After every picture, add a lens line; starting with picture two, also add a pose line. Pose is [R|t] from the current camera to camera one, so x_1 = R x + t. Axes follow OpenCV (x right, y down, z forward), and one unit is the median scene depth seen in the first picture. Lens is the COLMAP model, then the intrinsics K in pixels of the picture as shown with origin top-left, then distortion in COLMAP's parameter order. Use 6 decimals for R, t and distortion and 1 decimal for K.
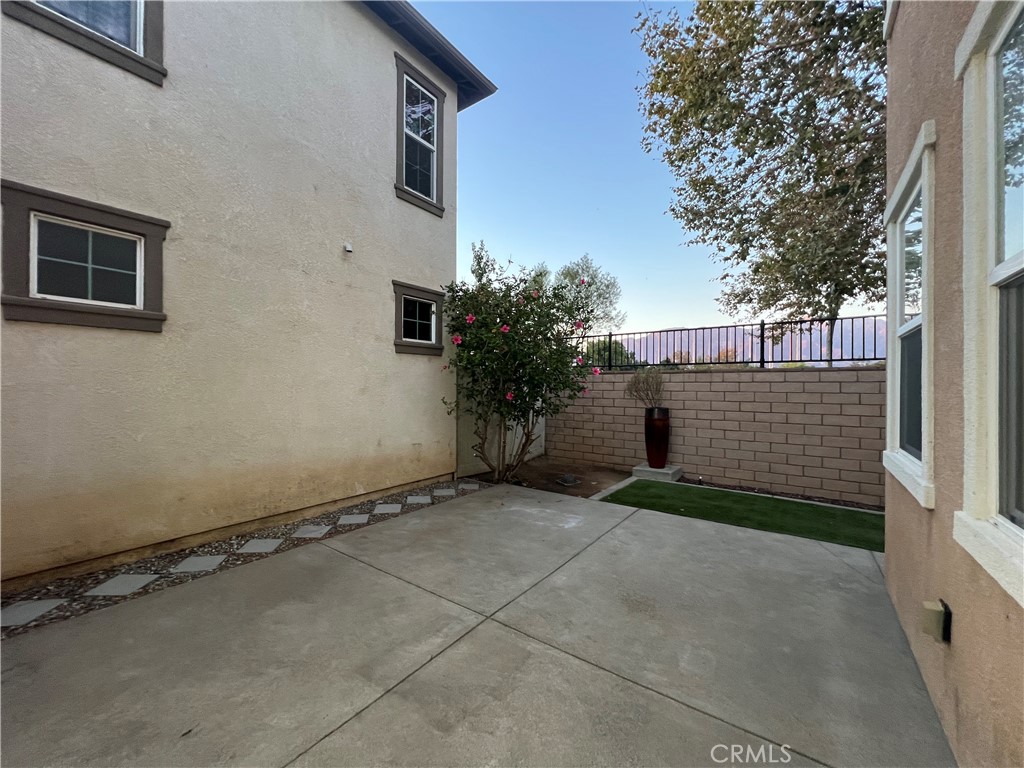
lens RADIAL K [[409.9, 0, 512.0], [0, 409.9, 384.0], [0, 0, 1]] dist [-0.000442, 0.000169]
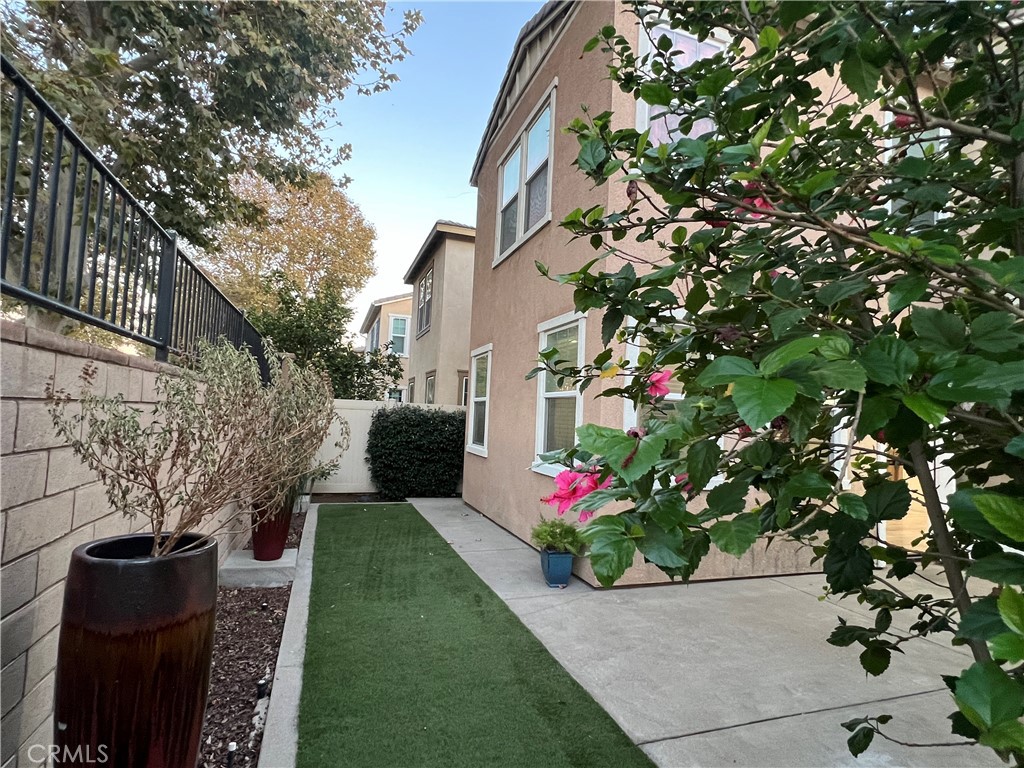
lens RADIAL K [[531.9, 0, 512.0], [0, 531.9, 384.0], [0, 0, 1]] dist [0.000046, 0.000016]
pose [[-0.818209, -0.005863, 0.574891, 0.146290], [-0.049728, 0.996922, -0.060608, -0.014814], [-0.572766, -0.078178, -0.815982, 1.908195]]
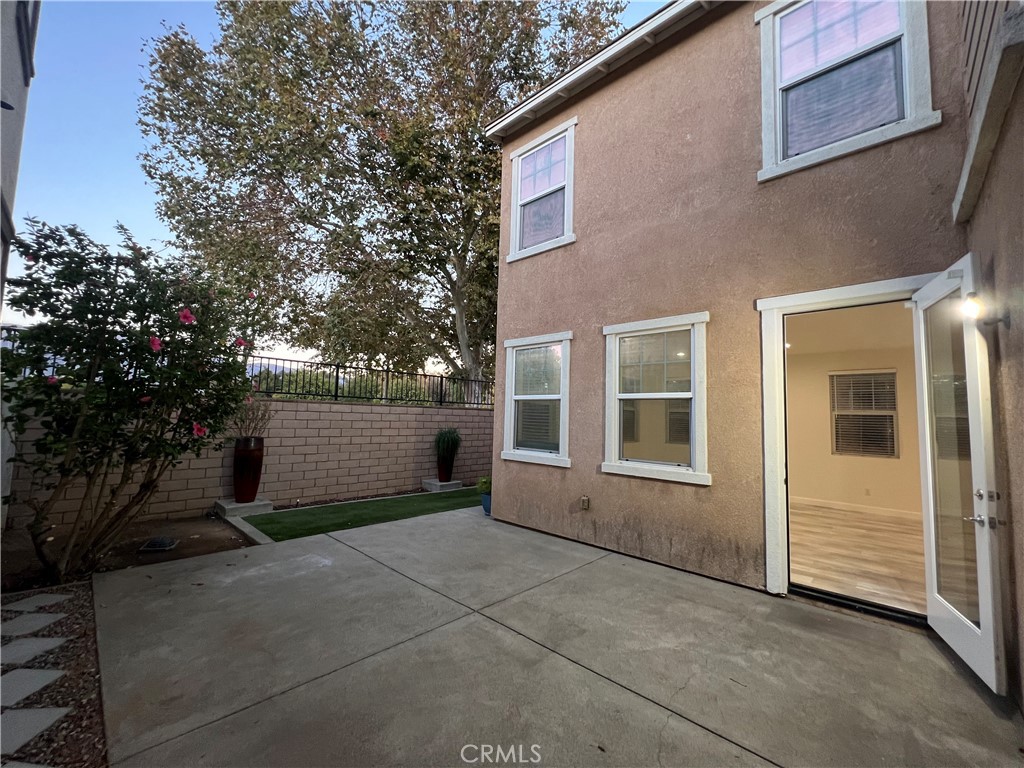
lens RADIAL K [[409.9, 0, 512.0], [0, 409.9, 384.0], [0, 0, 1]] dist [-0.000442, 0.000169]
pose [[0.132036, 0.079381, 0.988061, -0.872479], [-0.030748, 0.996637, -0.075961, -0.018534], [-0.990768, -0.020351, 0.134033, 0.483850]]
